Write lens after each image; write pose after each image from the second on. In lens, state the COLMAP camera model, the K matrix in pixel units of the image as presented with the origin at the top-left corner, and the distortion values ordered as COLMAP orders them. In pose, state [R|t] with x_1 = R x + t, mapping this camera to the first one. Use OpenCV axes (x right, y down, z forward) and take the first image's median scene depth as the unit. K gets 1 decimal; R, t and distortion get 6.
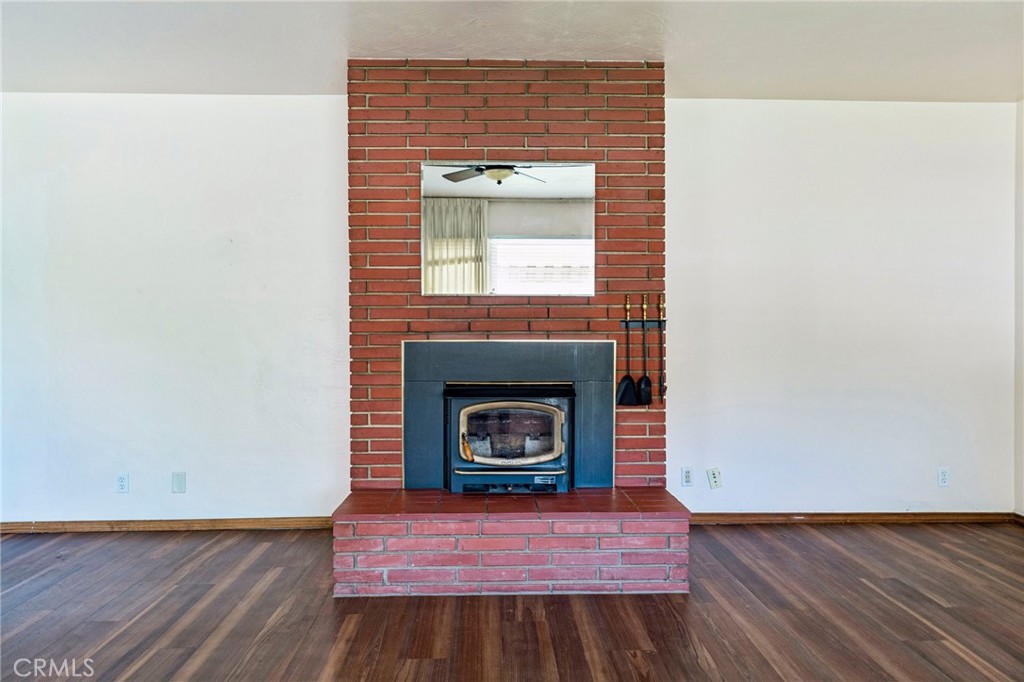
lens RADIAL K [[685.9, 0, 516.2], [0, 685.9, 332.1], [0, 0, 1]] dist [0.006697, -0.001276]
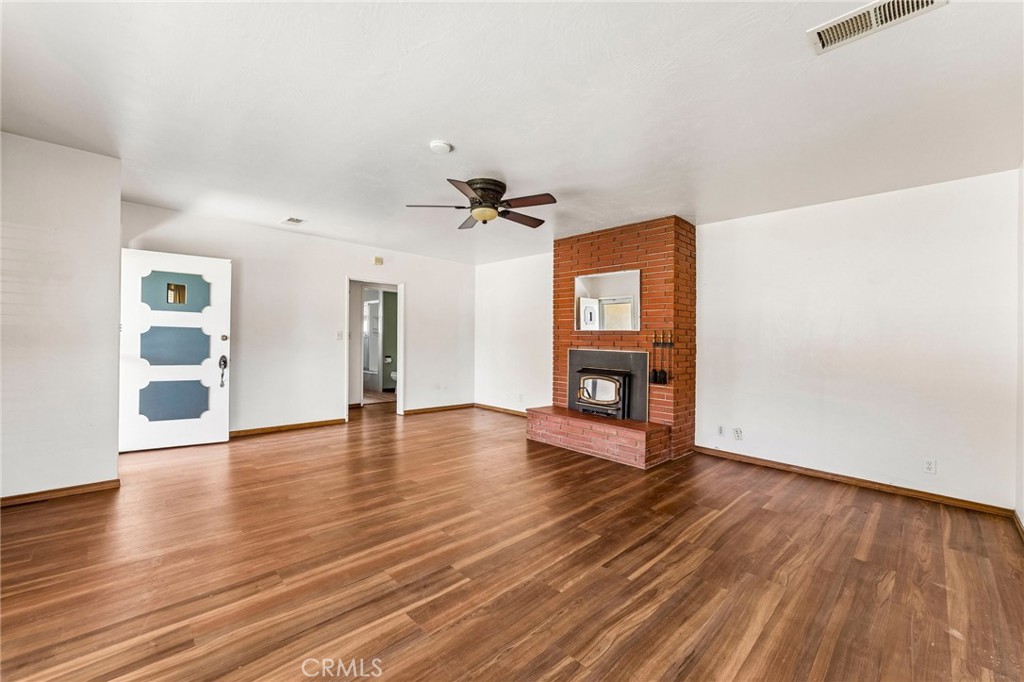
lens RADIAL K [[411.9, 0, 506.7], [0, 411.9, 344.2], [0, 0, 1]] dist [0.001064, -0.000773]
pose [[0.669859, 0.024734, -0.742077, 0.790210], [-0.028796, 0.999558, 0.007323, -0.008612], [0.741930, 0.016463, 0.670275, -0.169222]]
